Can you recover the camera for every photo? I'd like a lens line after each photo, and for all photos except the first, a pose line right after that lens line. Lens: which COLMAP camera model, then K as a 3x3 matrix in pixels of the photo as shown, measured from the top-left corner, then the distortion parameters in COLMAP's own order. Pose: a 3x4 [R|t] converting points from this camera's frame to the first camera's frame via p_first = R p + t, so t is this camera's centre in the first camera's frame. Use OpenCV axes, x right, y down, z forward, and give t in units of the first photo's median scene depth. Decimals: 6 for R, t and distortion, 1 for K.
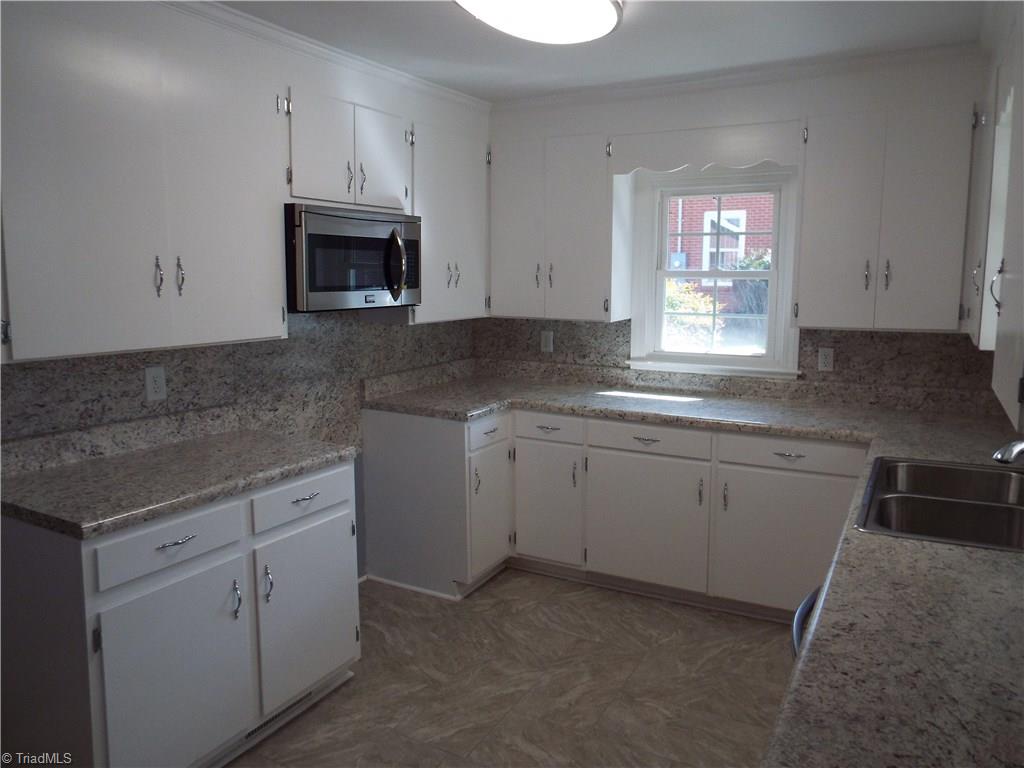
lens RADIAL K [[719.3, 0, 530.7], [0, 719.3, 381.9], [0, 0, 1]] dist [-0.066660, 0.066181]
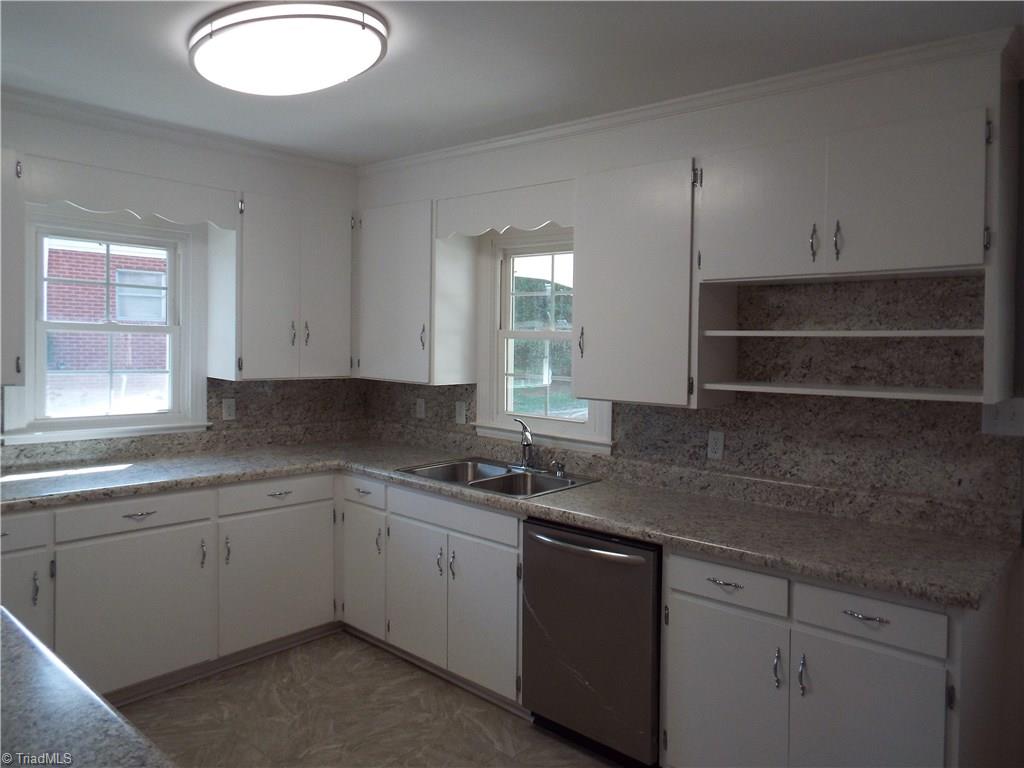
lens RADIAL K [[719.3, 0, 530.7], [0, 719.3, 381.9], [0, 0, 1]] dist [-0.066660, 0.066181]
pose [[0.210004, -0.038698, 0.976934, -0.550573], [0.116476, 0.993091, 0.014300, -0.035198], [-0.970738, 0.110787, 0.213060, 0.322250]]
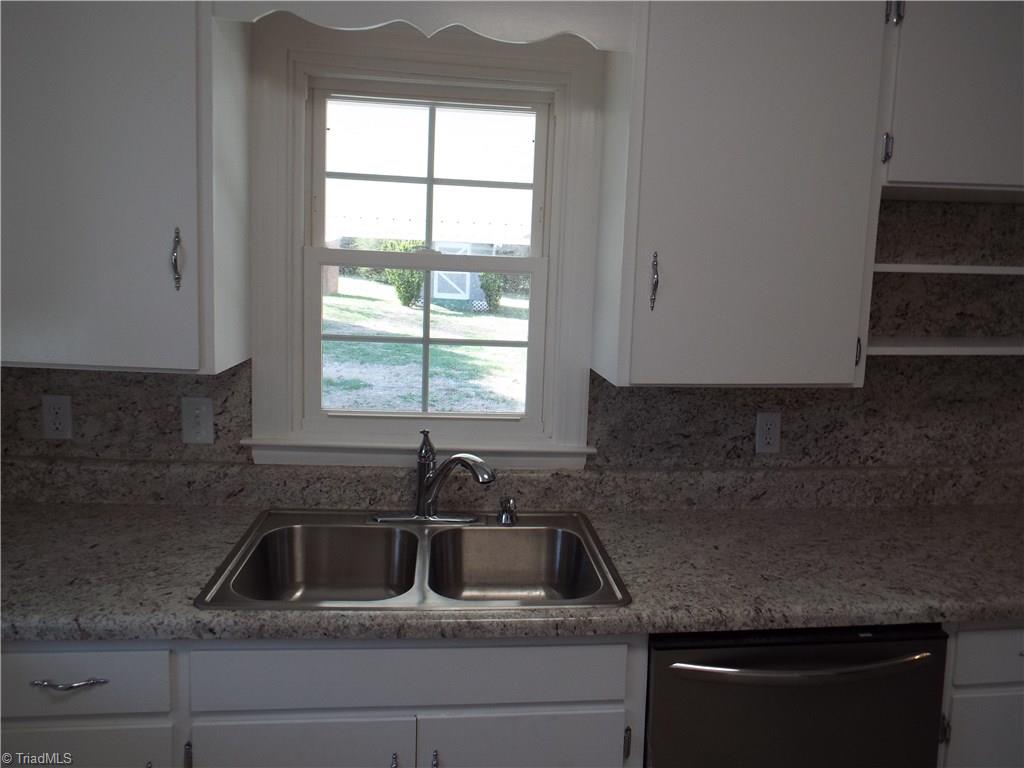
lens RADIAL K [[745.5, 0, 514.0], [0, 745.5, 385.7], [0, 0, 1]] dist [-0.001700, -0.061157]
pose [[-0.555383, -0.119449, 0.822971, -0.057641], [0.104793, 0.971688, 0.211755, -0.108417], [-0.824965, 0.203847, -0.527142, 0.773263]]
